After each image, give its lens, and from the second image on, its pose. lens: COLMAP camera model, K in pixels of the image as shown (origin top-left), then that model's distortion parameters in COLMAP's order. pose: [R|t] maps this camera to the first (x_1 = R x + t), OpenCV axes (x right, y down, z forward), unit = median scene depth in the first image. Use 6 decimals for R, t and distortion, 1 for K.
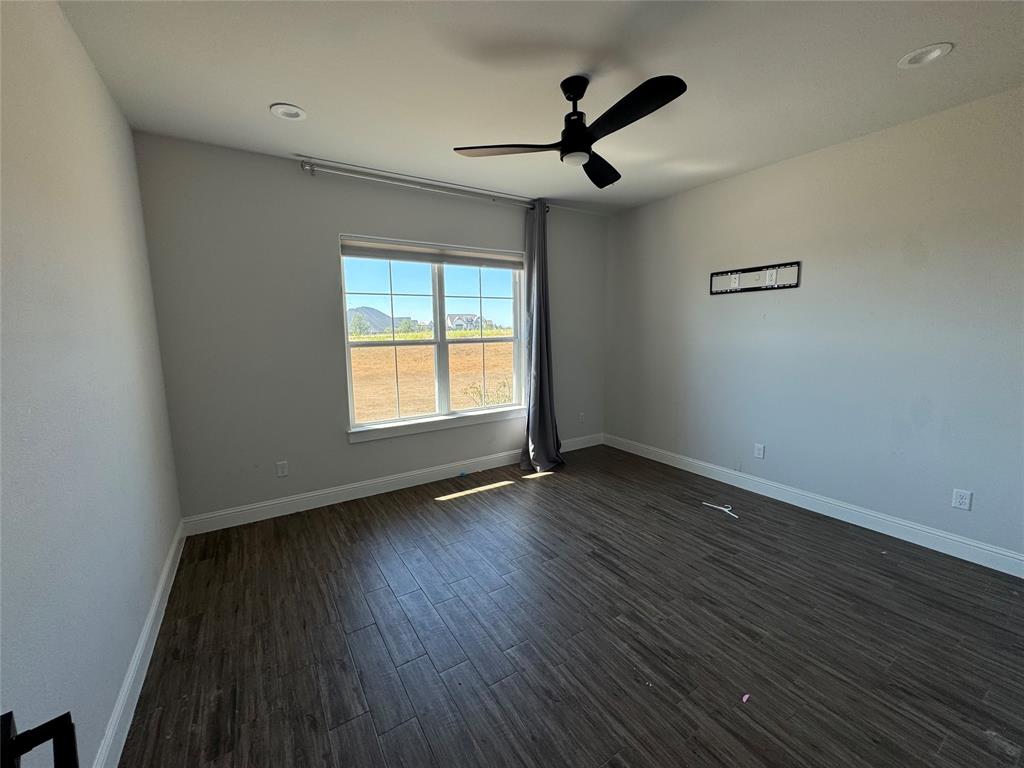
lens RADIAL K [[411.1, 0, 510.6], [0, 411.1, 383.4], [0, 0, 1]] dist [-0.000022, -0.000021]
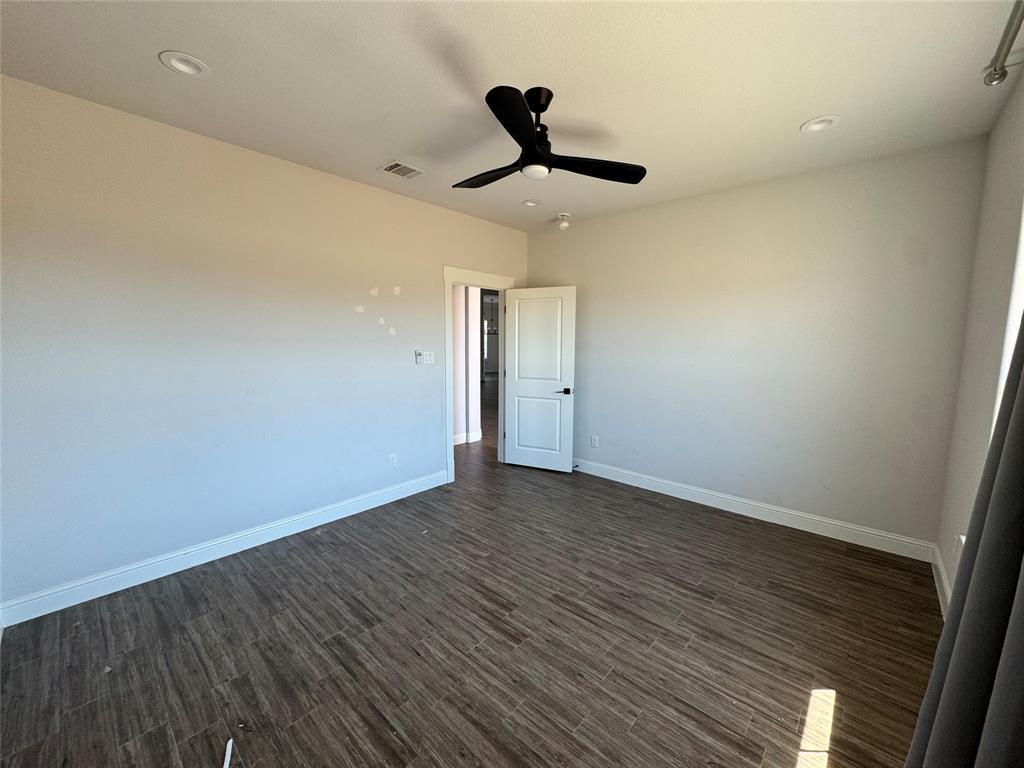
lens RADIAL K [[411.1, 0, 510.6], [0, 411.1, 383.4], [0, 0, 1]] dist [-0.000022, -0.000021]
pose [[-0.964454, 0.033507, -0.262118, 0.424600], [-0.031680, 0.970113, 0.240578, -0.253476], [0.262345, 0.240330, -0.934567, 1.752193]]
